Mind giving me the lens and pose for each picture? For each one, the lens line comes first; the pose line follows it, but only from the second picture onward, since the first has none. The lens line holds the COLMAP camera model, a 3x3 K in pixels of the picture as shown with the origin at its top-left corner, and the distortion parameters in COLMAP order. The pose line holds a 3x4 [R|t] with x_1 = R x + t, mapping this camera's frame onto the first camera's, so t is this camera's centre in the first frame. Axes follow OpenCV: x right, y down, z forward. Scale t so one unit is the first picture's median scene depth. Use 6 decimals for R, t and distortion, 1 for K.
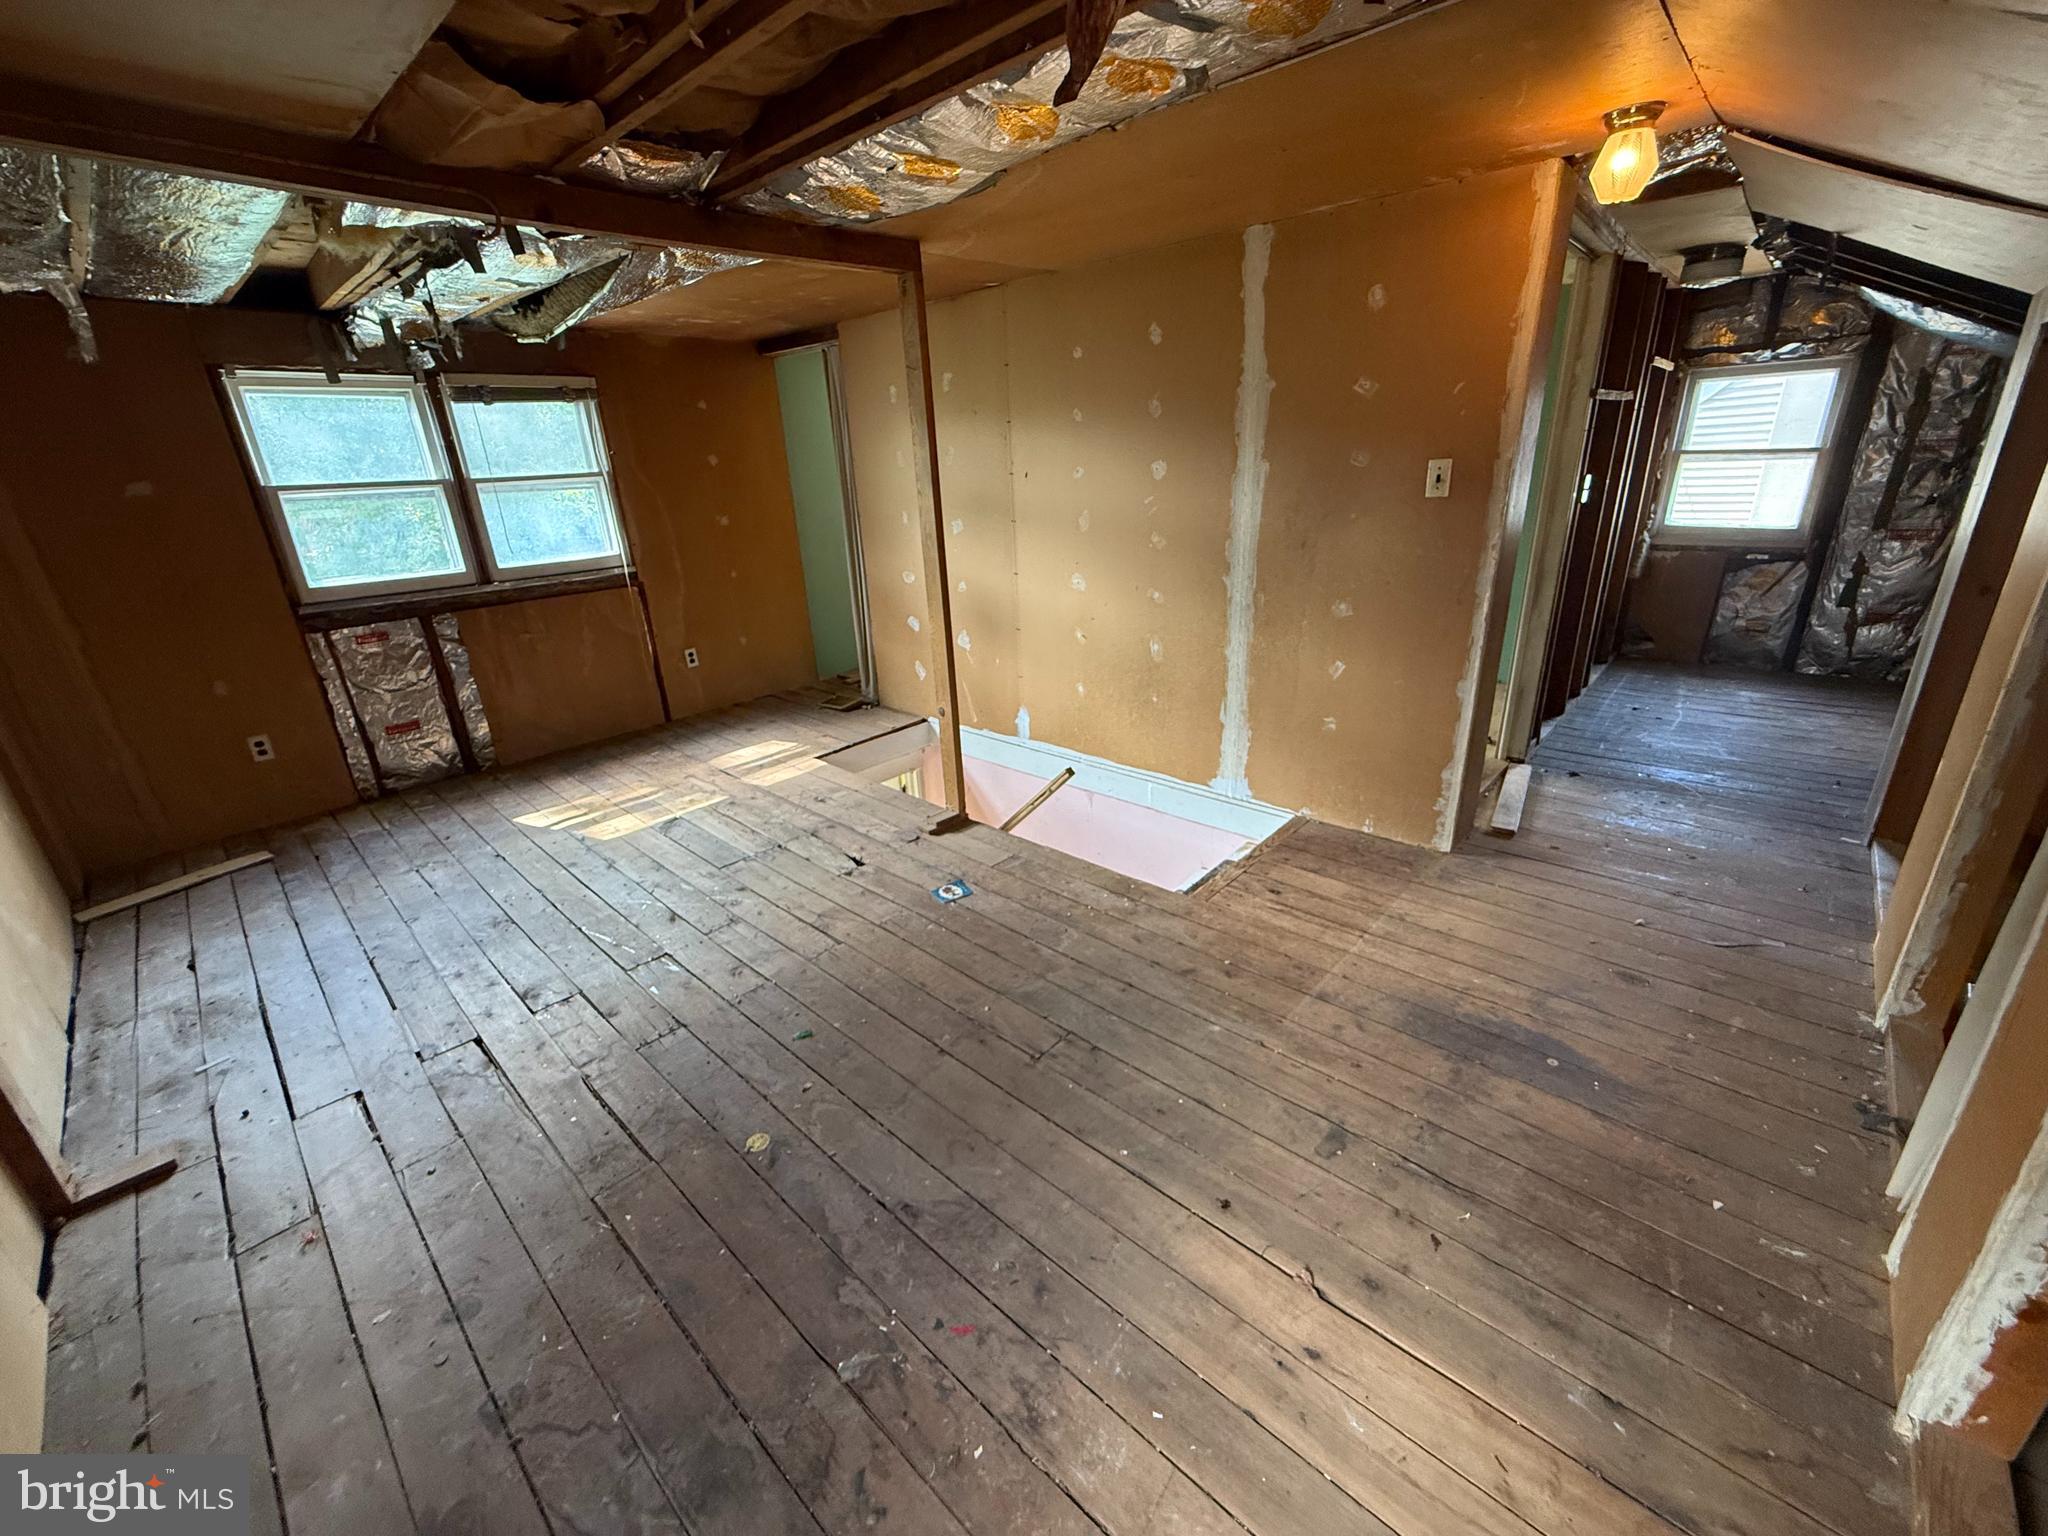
lens RADIAL K [[820.4, 0, 1022.6], [0, 820.4, 767.3], [0, 0, 1]] dist [0.001849, 0.000161]
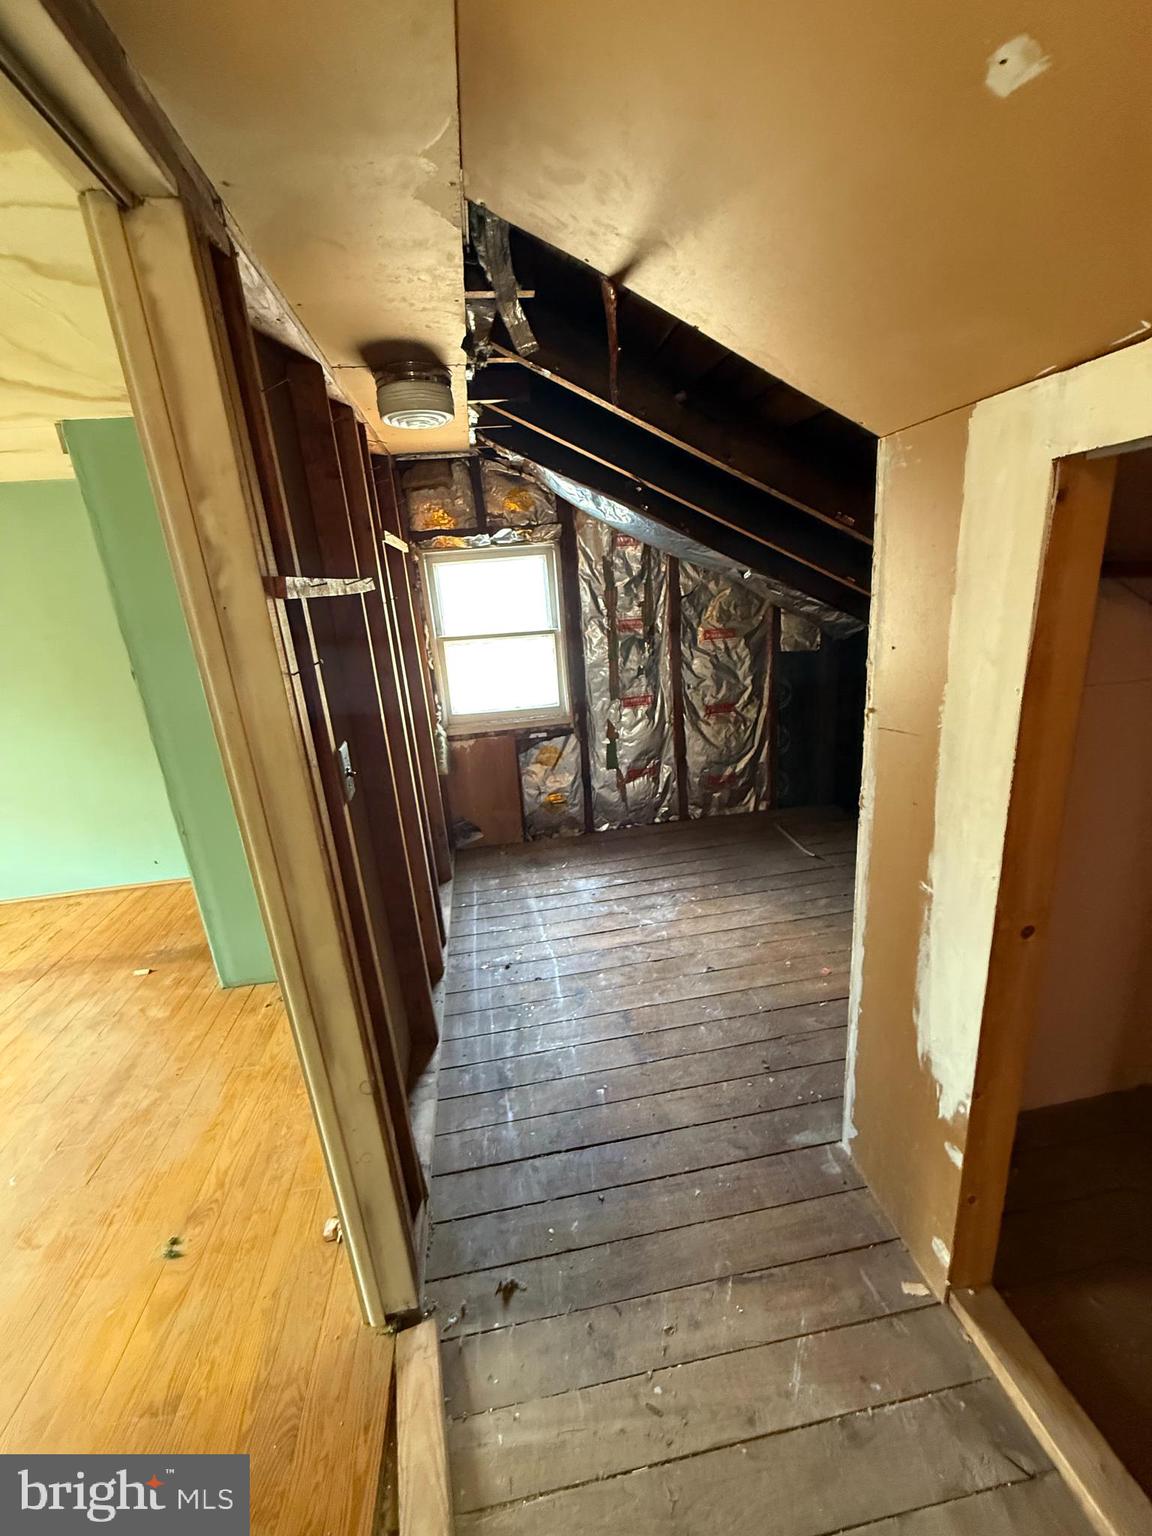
lens RADIAL K [[615.3, 0, 573.2], [0, 615.3, 762.4], [0, 0, 1]] dist [0.001849, 0.000161]
pose [[0.634040, -0.222565, 0.740580, 0.410626], [0.315229, 0.948893, 0.015288, -0.251552], [-0.706133, 0.223758, 0.671795, 0.539887]]
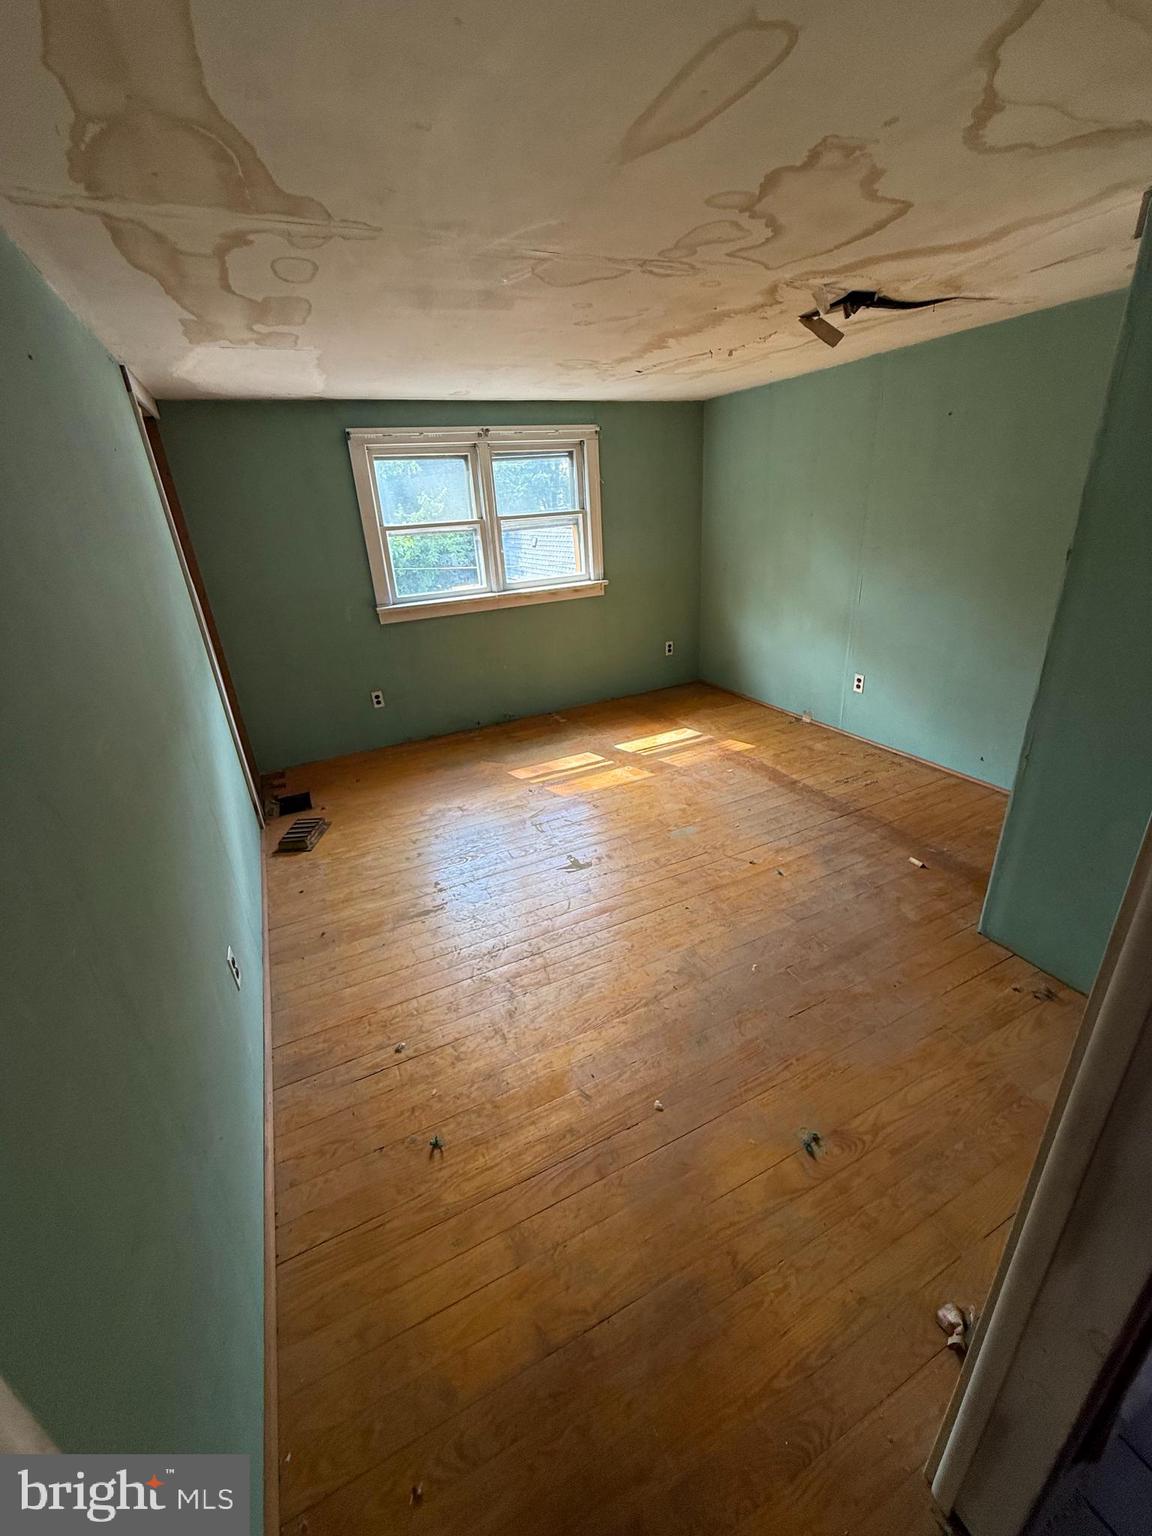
lens RADIAL K [[615.3, 0, 574.7], [0, 615.3, 761.4], [0, 0, 1]] dist [0.001849, 0.000161]
pose [[0.929418, 0.135558, -0.343230, 0.435984], [-0.115444, 0.990209, 0.078474, -0.299451], [0.350508, -0.033311, 0.935967, 0.657229]]
